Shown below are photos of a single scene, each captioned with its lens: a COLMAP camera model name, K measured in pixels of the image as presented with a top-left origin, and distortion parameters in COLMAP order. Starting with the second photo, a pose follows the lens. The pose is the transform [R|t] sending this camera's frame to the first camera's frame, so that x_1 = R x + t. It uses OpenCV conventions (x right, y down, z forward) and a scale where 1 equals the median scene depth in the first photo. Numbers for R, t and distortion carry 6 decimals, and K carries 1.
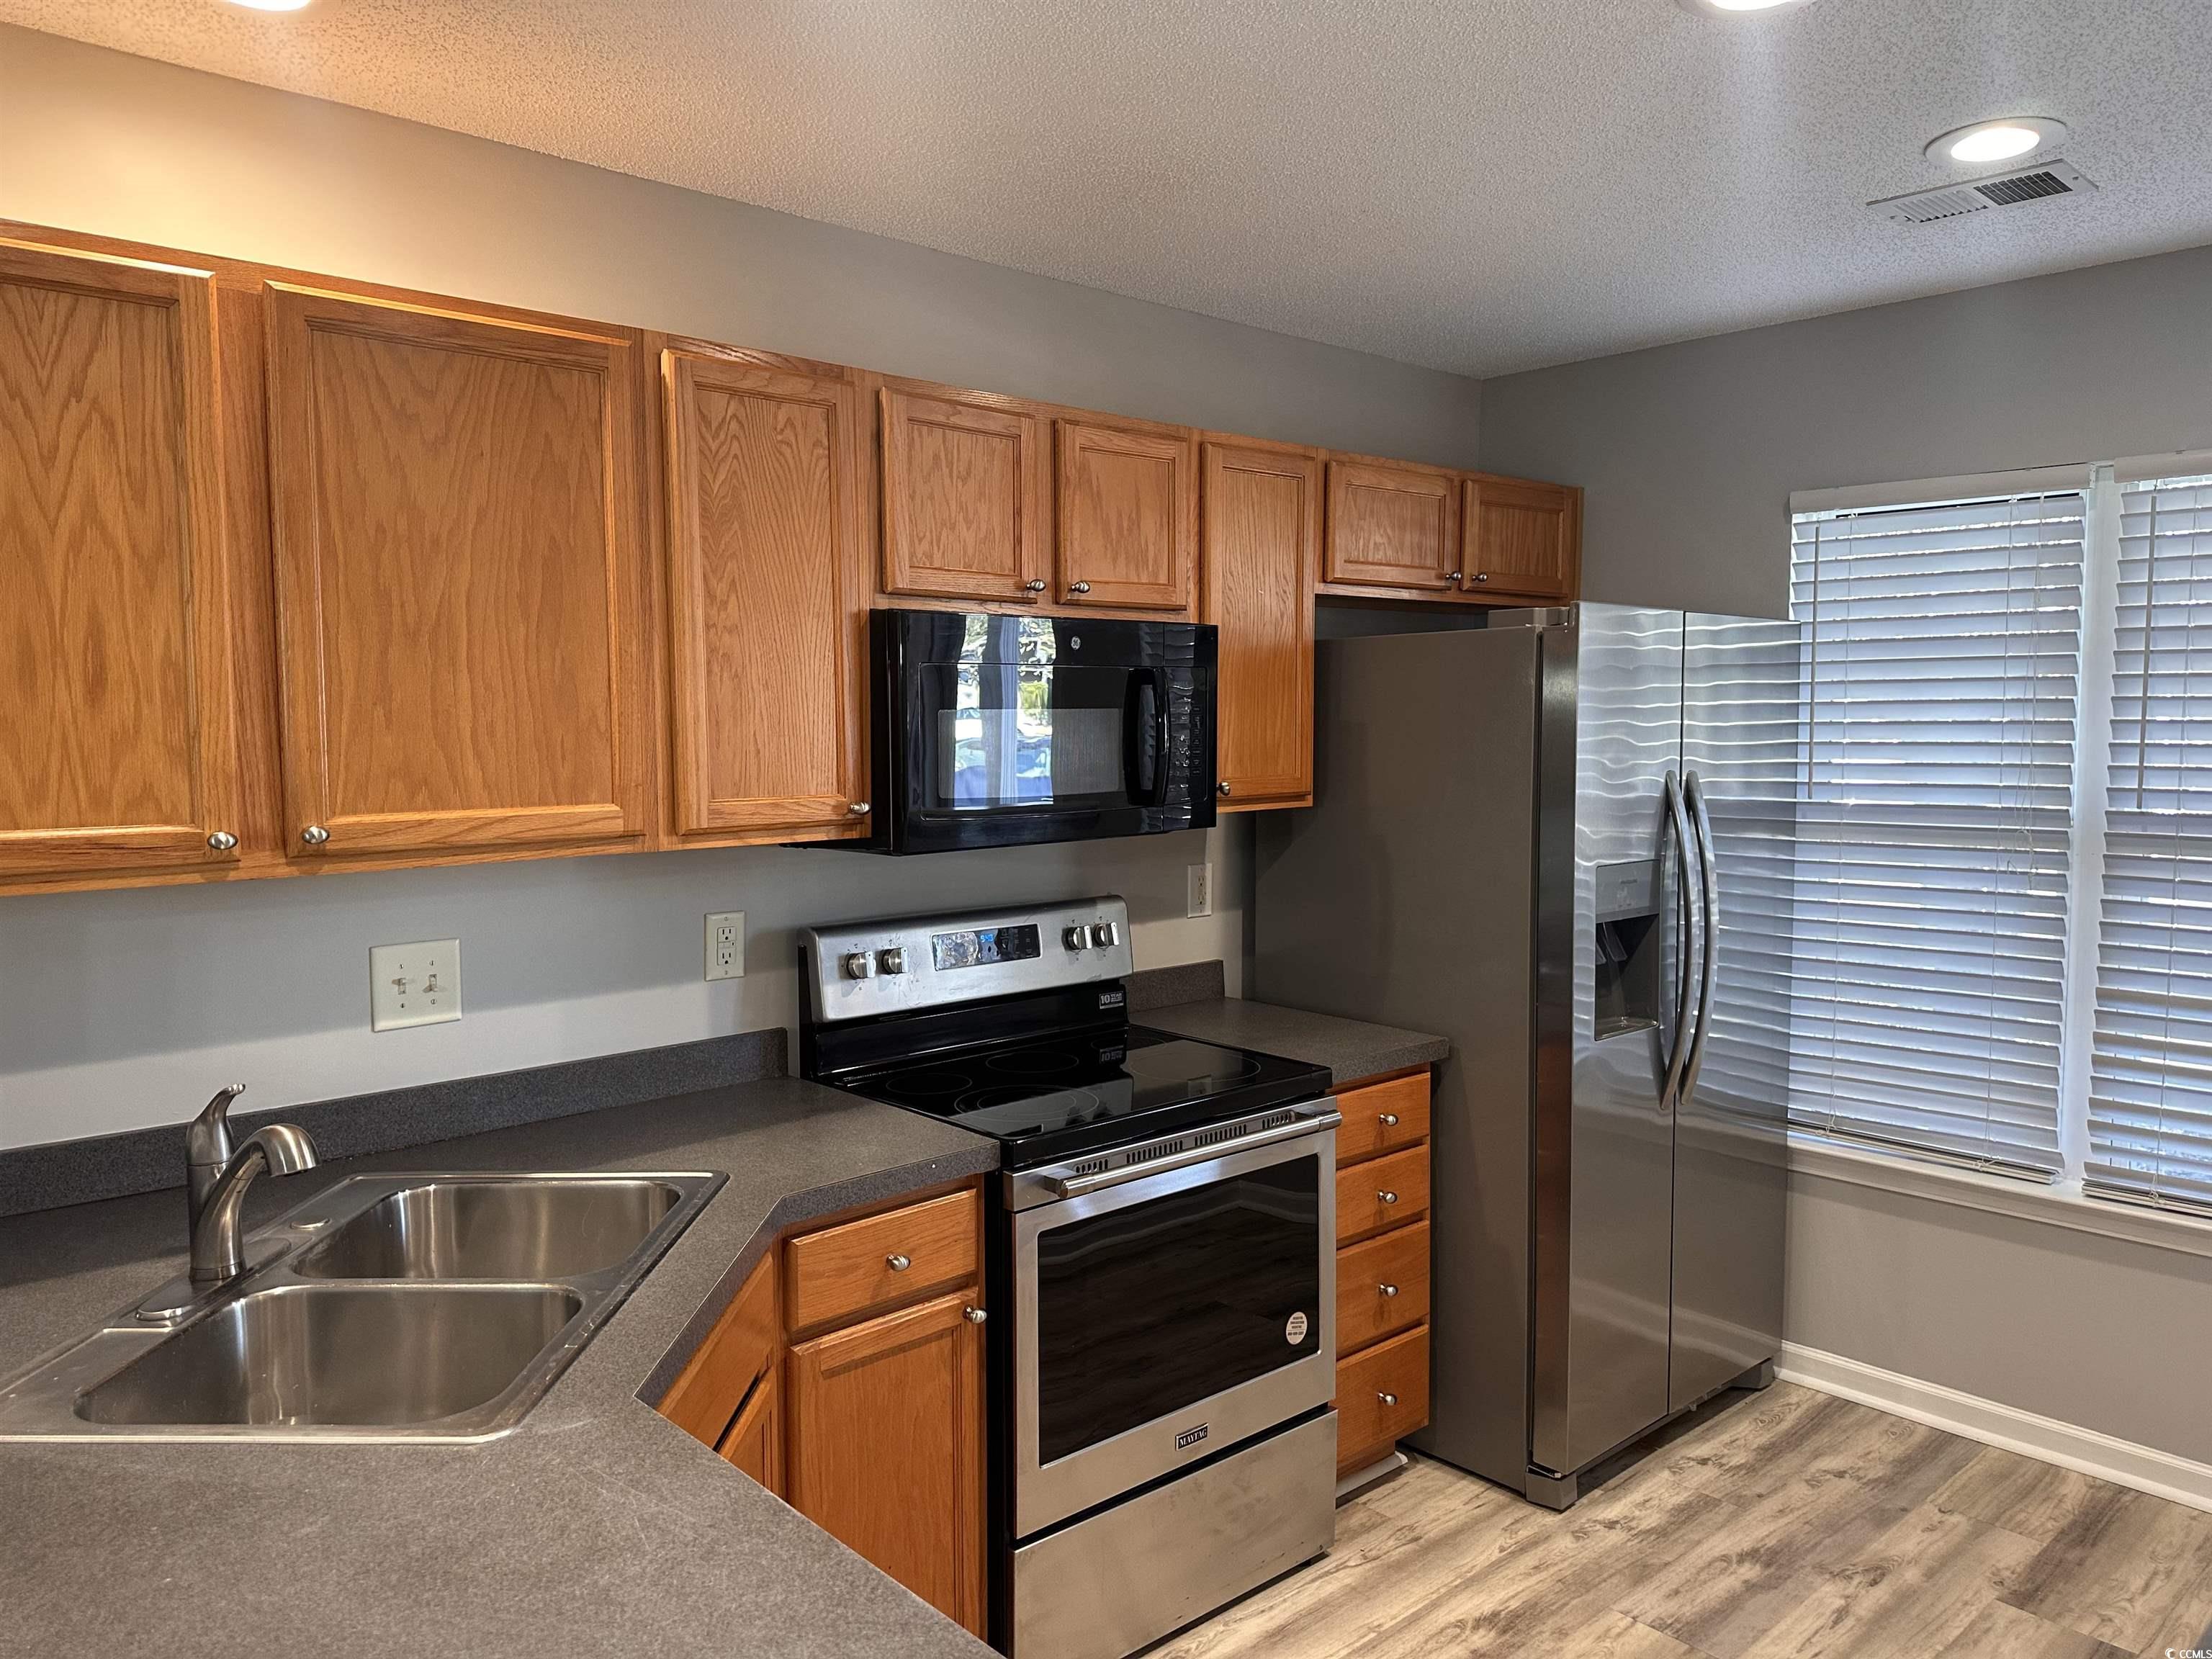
lens RADIAL K [[1554.5, 0, 1098.1], [0, 1554.5, 831.7], [0, 0, 1]] dist [0.010535, -0.003547]
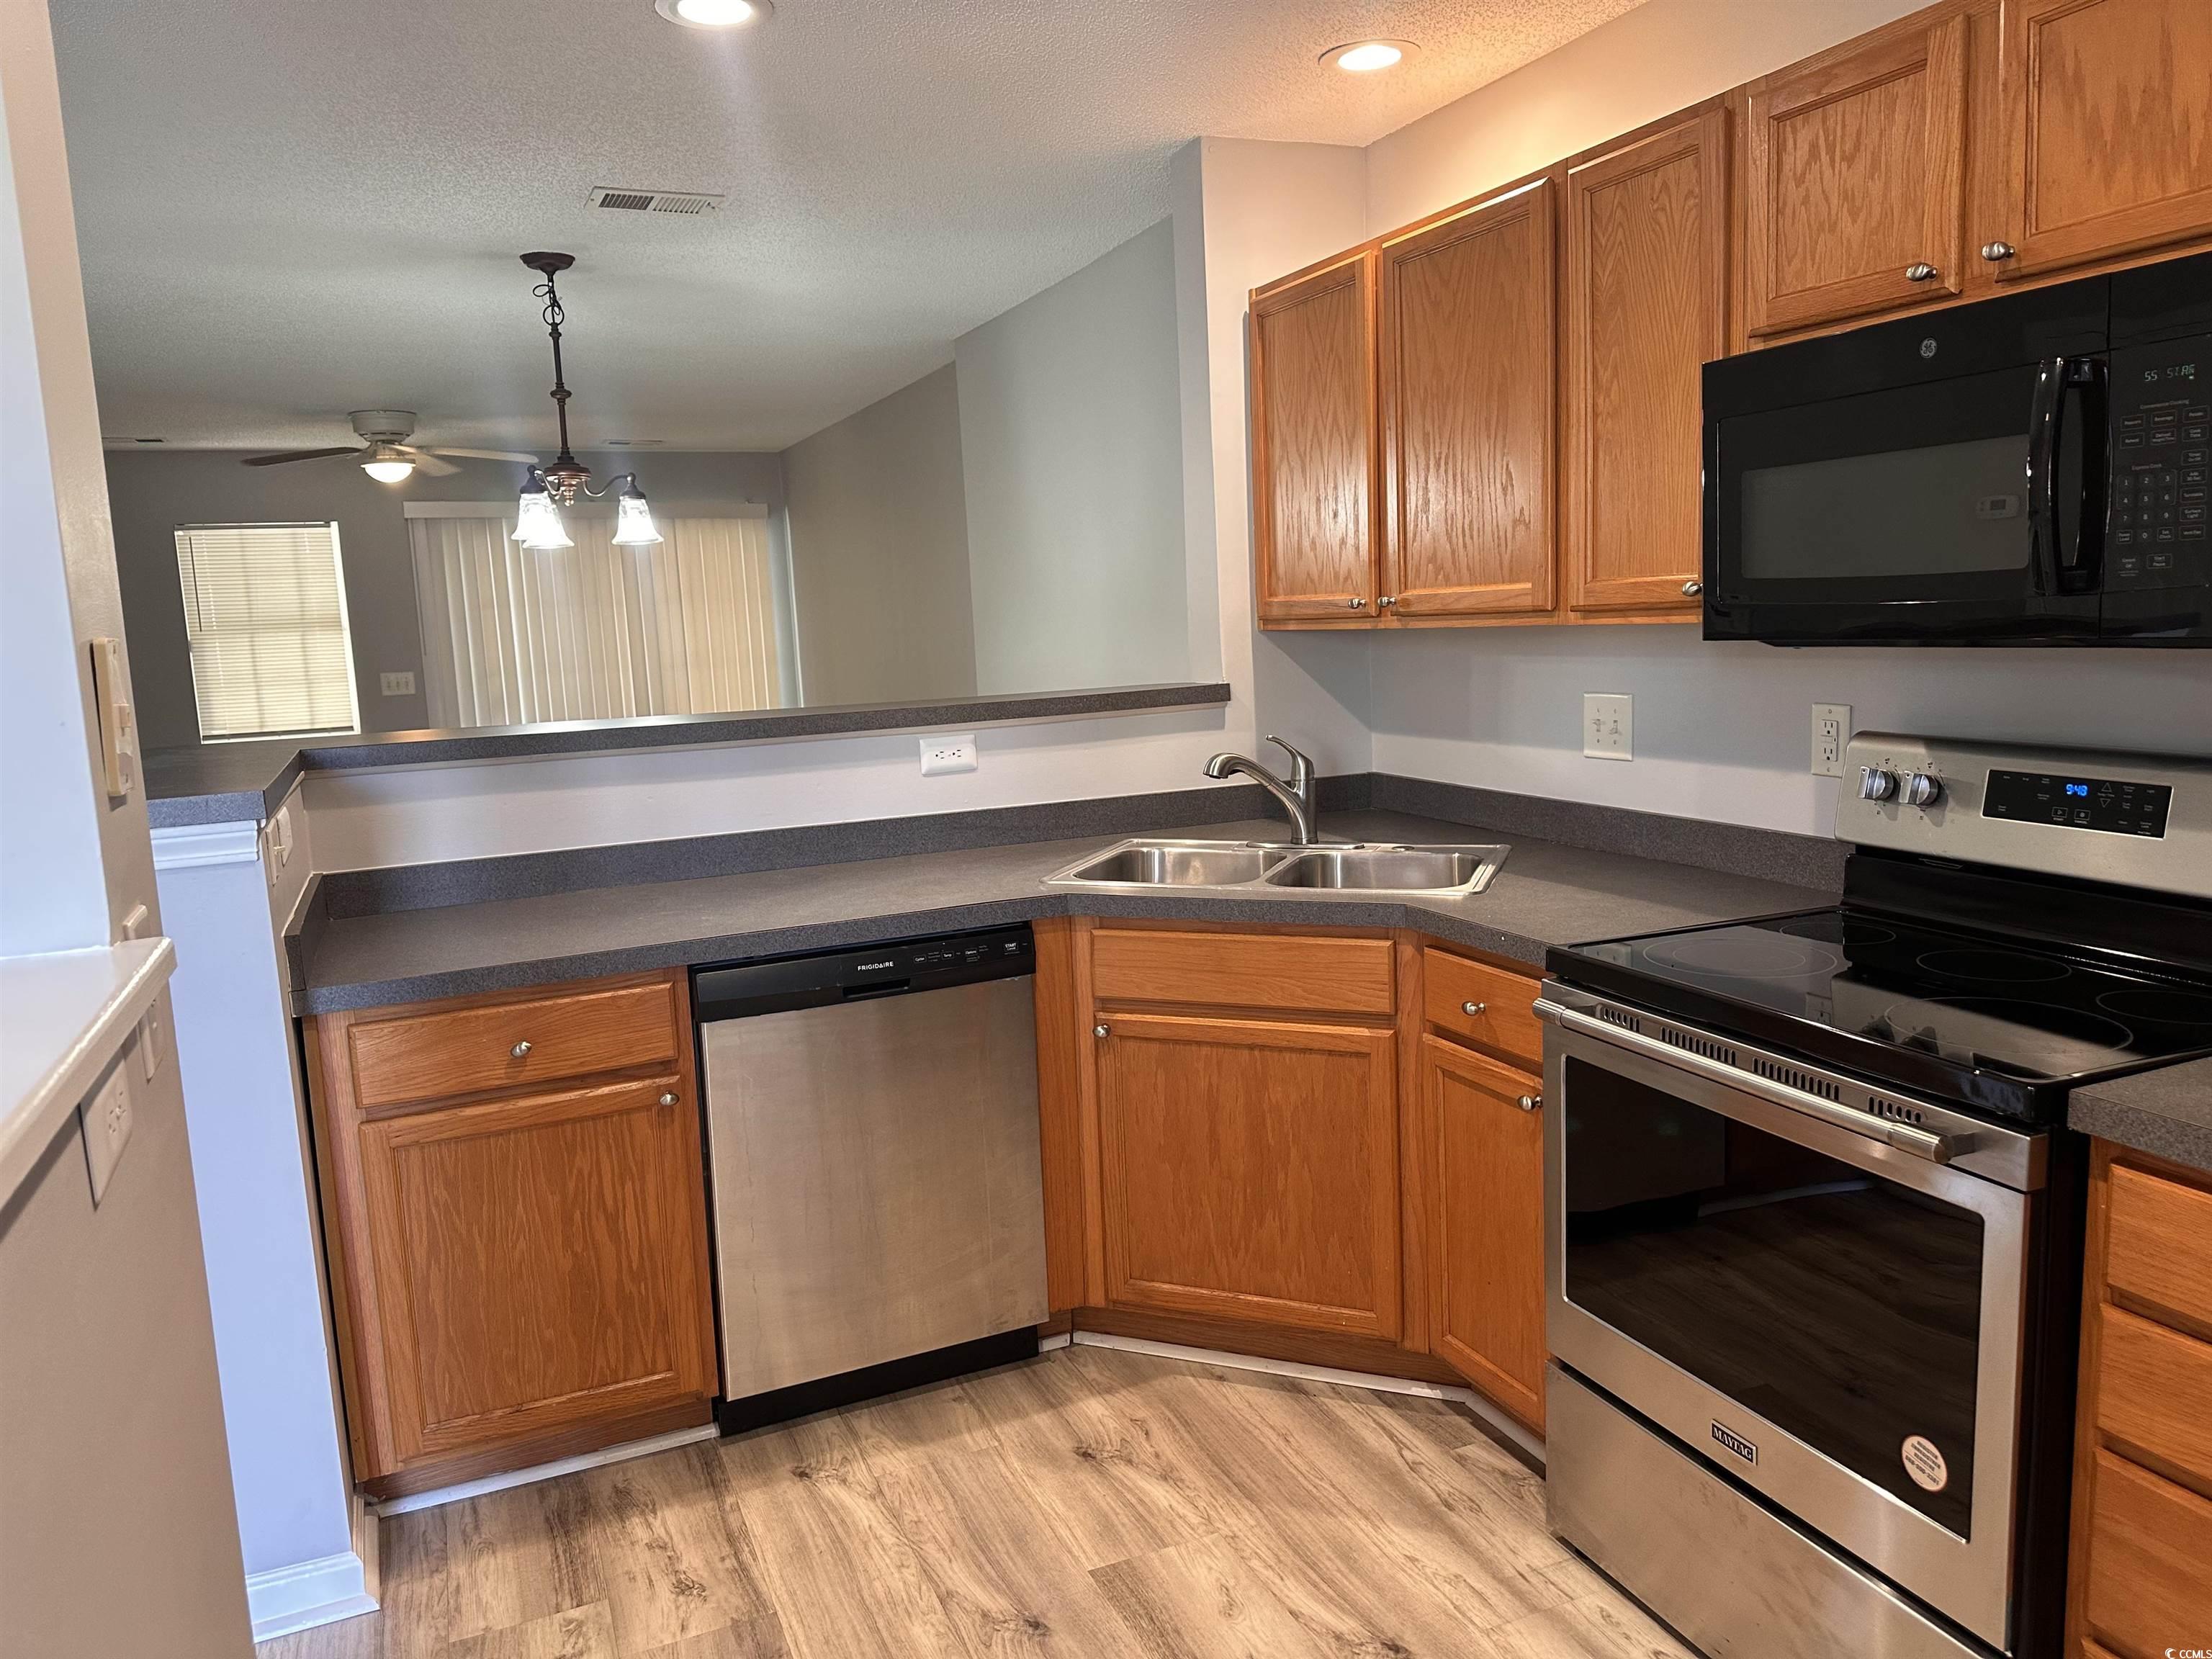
lens RADIAL K [[1554.5, 0, 1100.2], [0, 1554.5, 826.8], [0, 0, 1]] dist [0.010535, -0.003547]
pose [[-0.330780, 0.147719, -0.932075, 0.823462], [-0.023451, 0.986081, 0.164601, -0.018898], [0.943417, 0.076305, -0.322711, 0.943439]]
